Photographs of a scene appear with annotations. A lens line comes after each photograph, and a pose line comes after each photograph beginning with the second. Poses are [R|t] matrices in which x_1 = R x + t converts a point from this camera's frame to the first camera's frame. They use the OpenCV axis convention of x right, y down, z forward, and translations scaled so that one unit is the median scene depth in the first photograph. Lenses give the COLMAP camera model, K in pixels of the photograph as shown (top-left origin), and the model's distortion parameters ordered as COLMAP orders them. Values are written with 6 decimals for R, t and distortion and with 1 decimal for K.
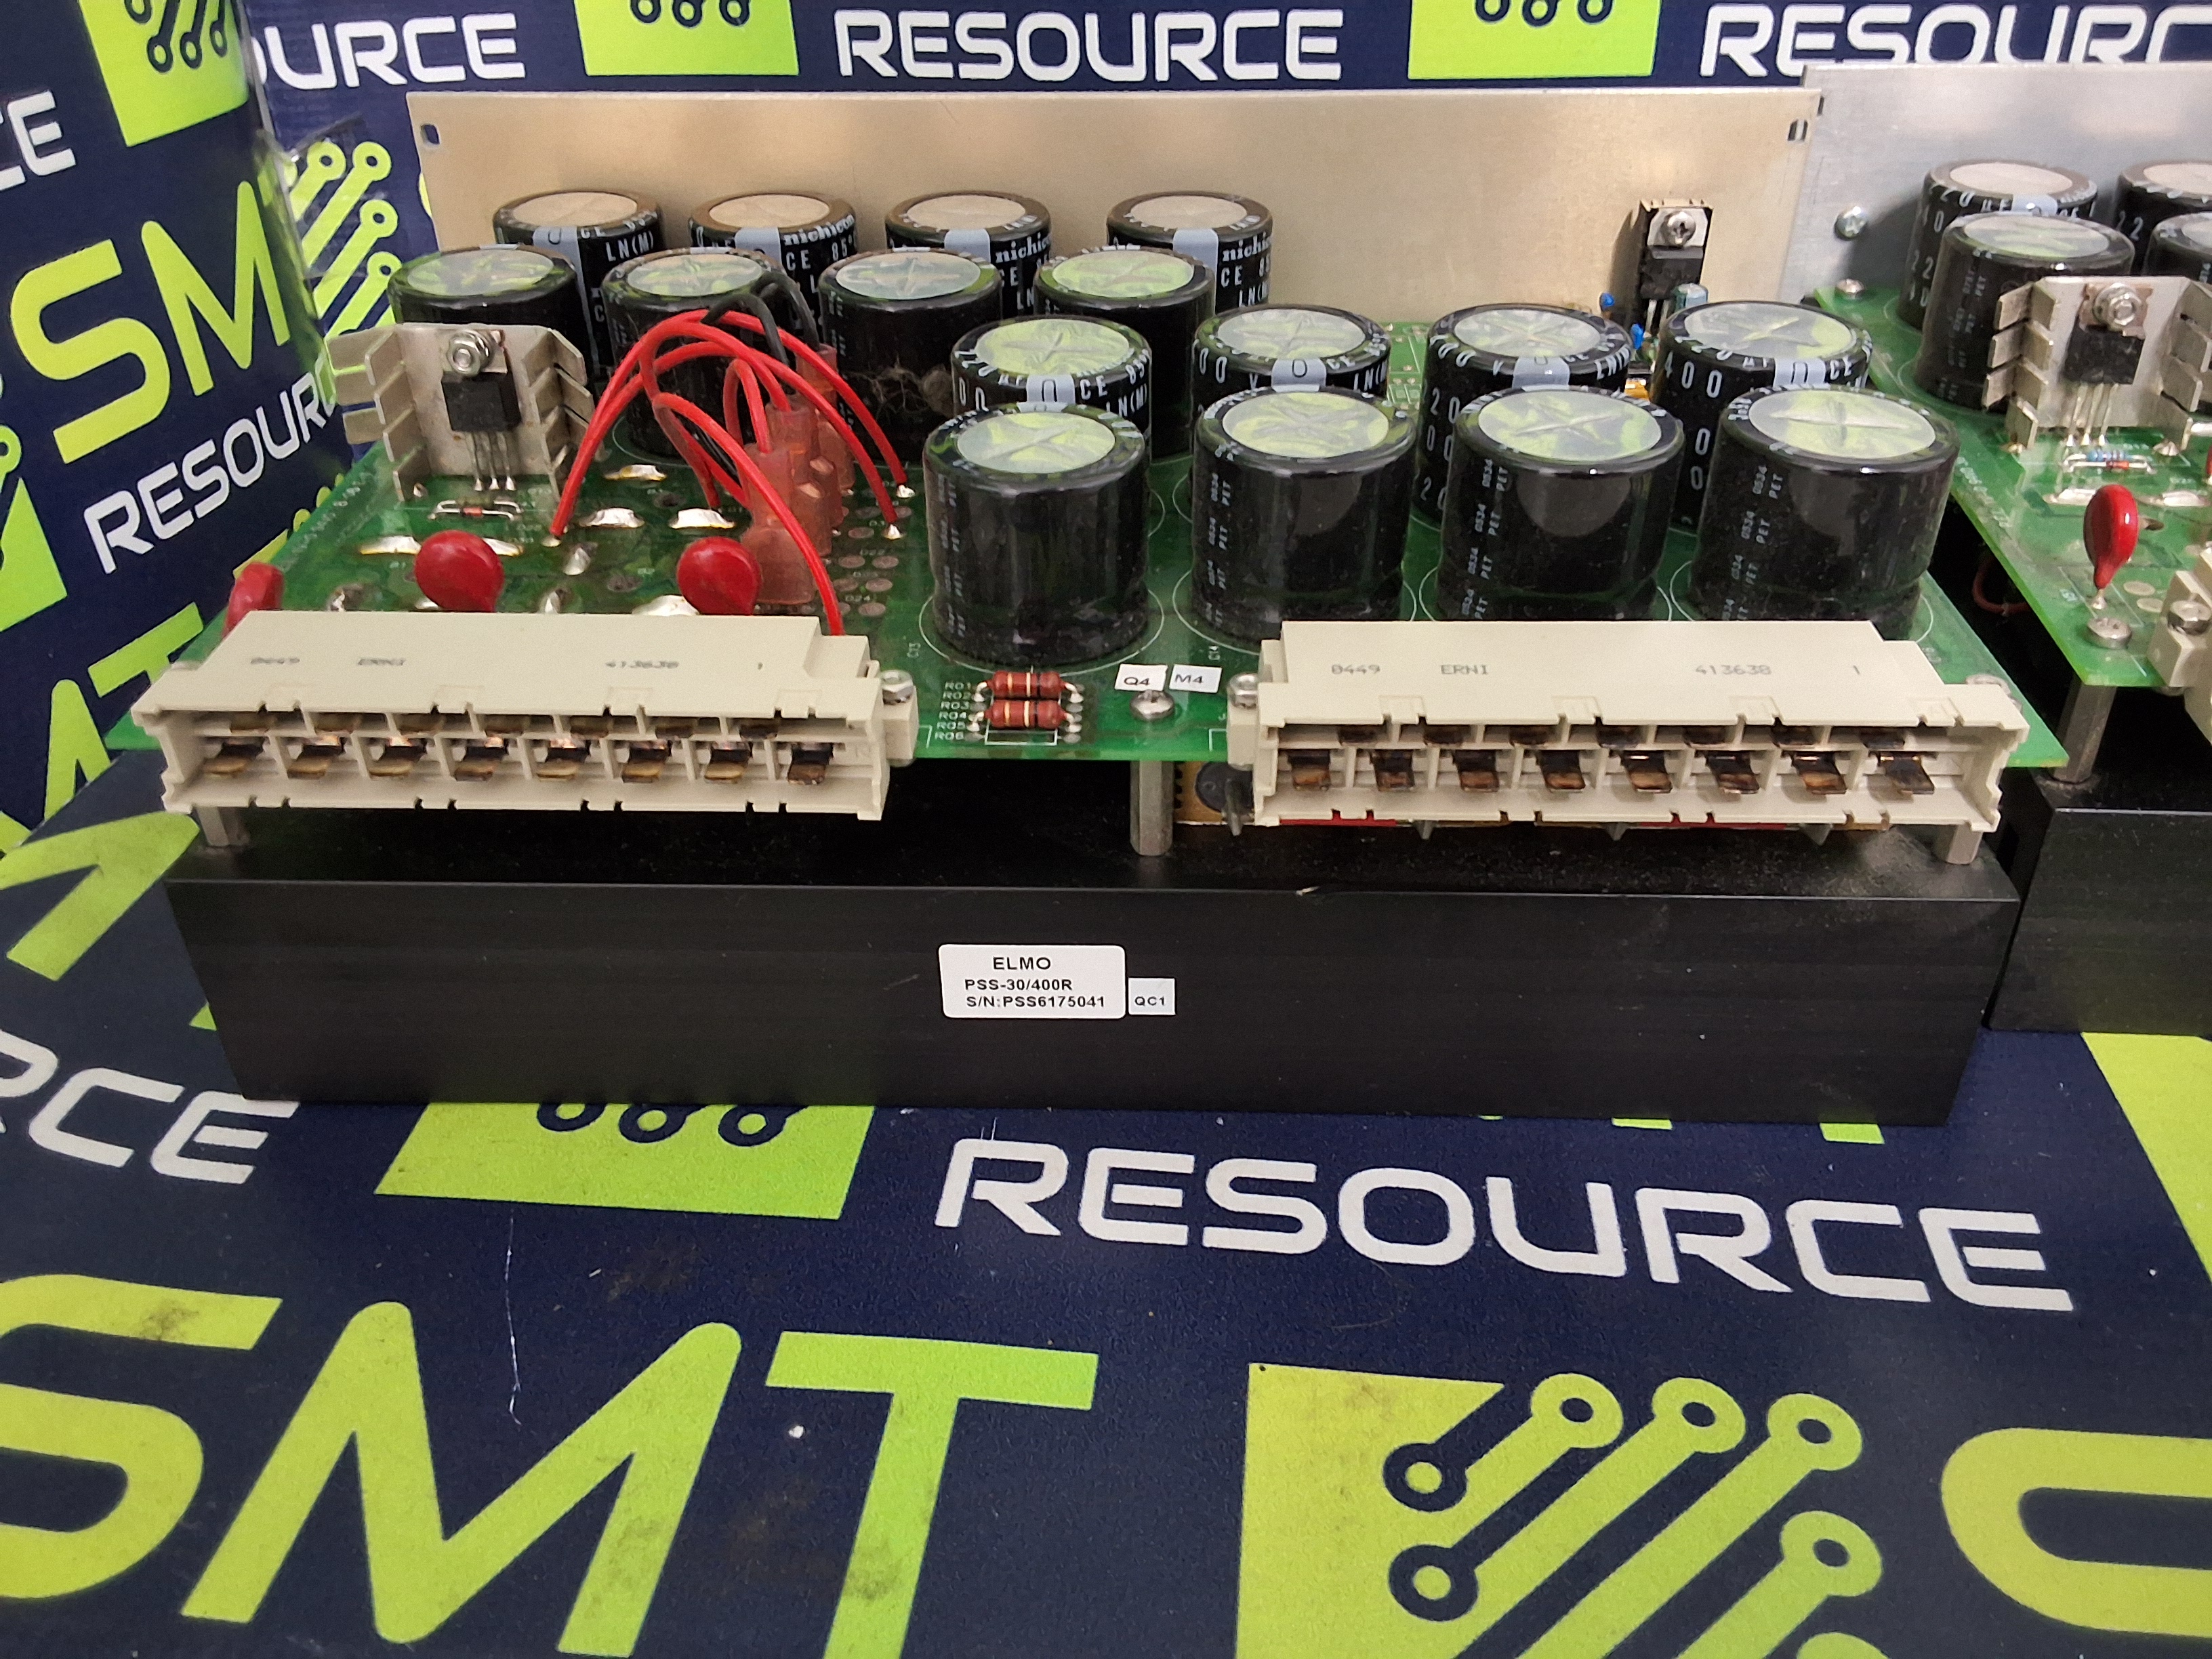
lens RADIAL K [[1792.0, 0, 1093.3], [0, 1792.0, 828.6], [0, 0, 1]] dist [0.138252, -0.228027]
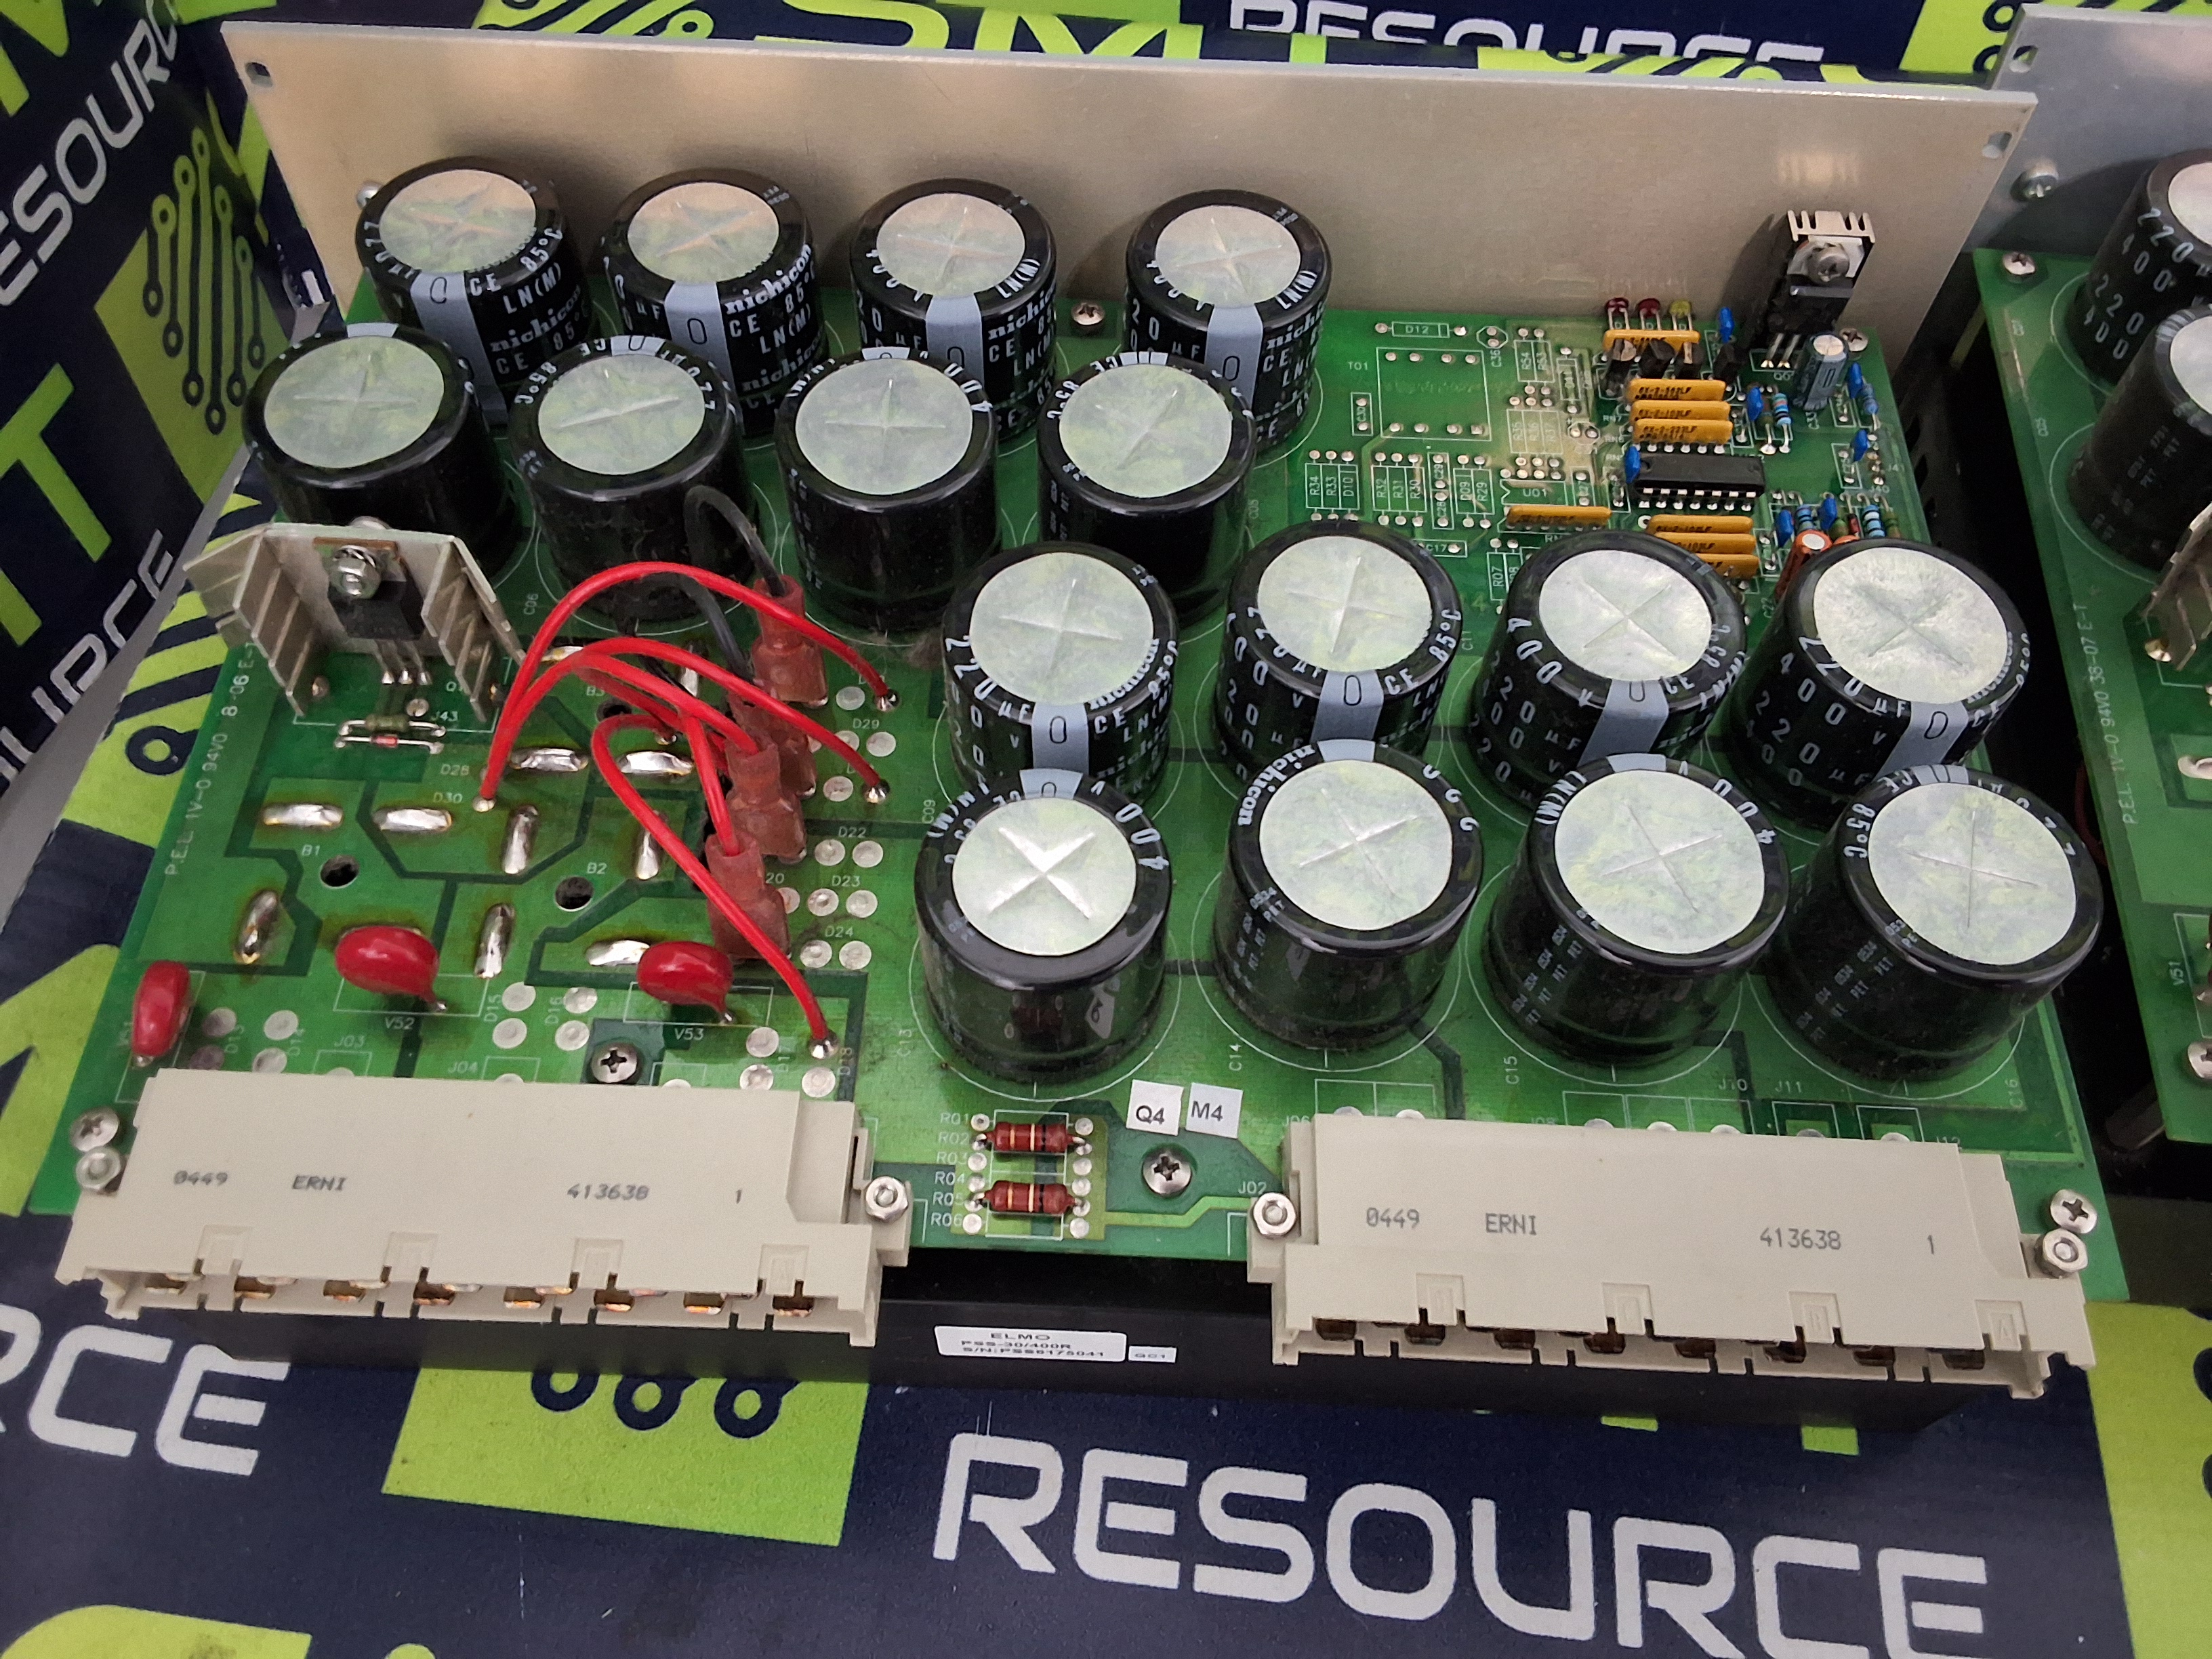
lens RADIAL K [[1792.0, 0, 1093.3], [0, 1792.0, 828.6], [0, 0, 1]] dist [0.138252, -0.228027]
pose [[0.999554, 0.018285, 0.023609, -0.027625], [-0.026271, 0.914324, 0.404132, -0.555381], [-0.014197, -0.404572, 0.914396, 0.209619]]
